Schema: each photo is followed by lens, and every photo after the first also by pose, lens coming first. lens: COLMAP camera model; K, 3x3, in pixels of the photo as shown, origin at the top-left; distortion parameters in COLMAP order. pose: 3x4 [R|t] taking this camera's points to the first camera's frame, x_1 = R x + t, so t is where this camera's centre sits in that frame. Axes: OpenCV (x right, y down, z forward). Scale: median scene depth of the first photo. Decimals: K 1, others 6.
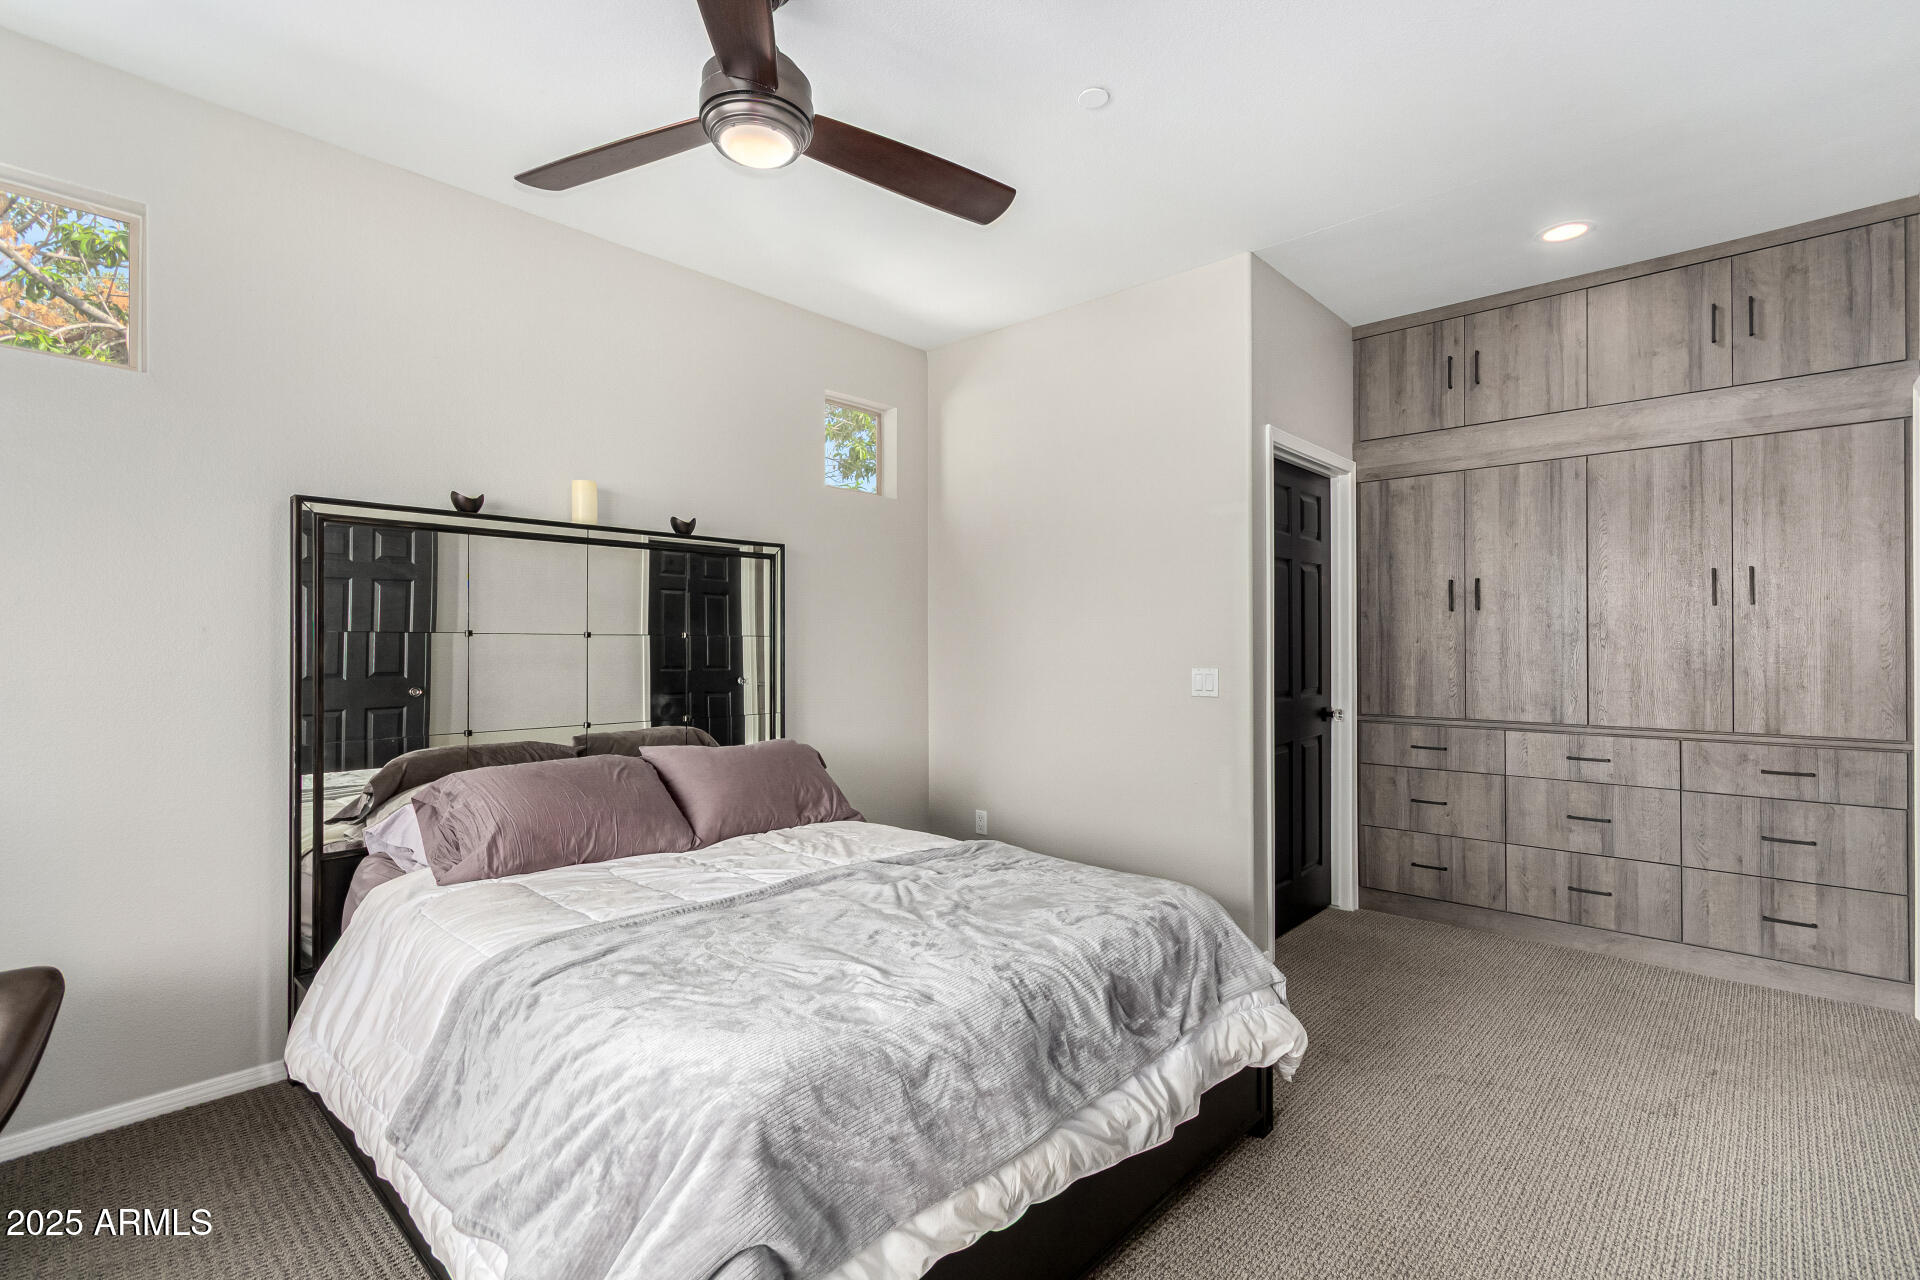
lens RADIAL K [[884.7, 0, 960.0], [0, 884.7, 640.0], [0, 0, 1]] dist [0.012169, 0.000674]
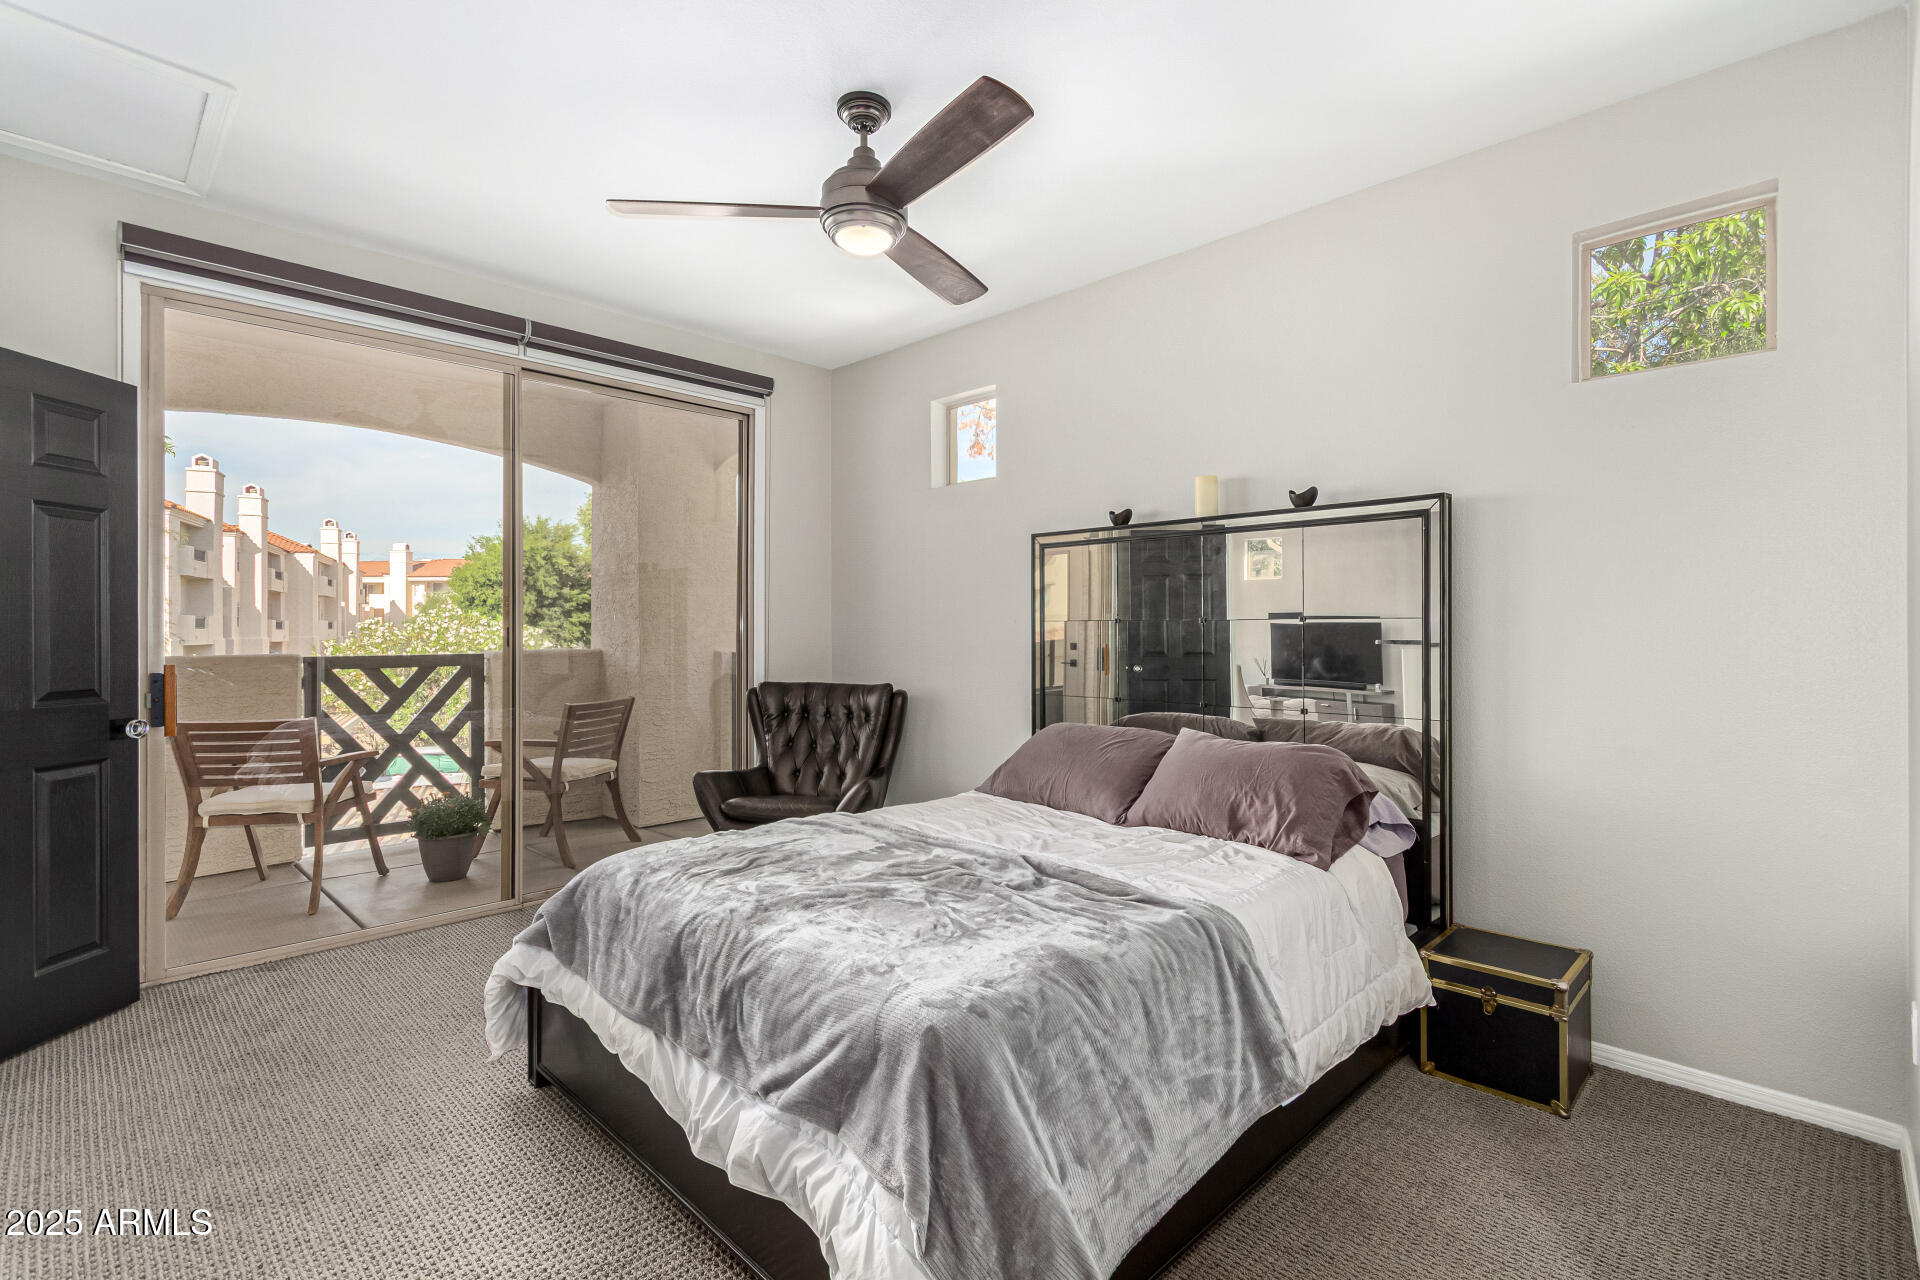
lens RADIAL K [[884.7, 0, 960.0], [0, 884.7, 640.0], [0, 0, 1]] dist [0.012169, 0.000674]
pose [[0.001923, 0.014129, -0.999898, 0.561890], [0.008043, 0.999868, 0.014144, 0.000368], [0.999966, -0.008070, 0.001809, 0.617907]]
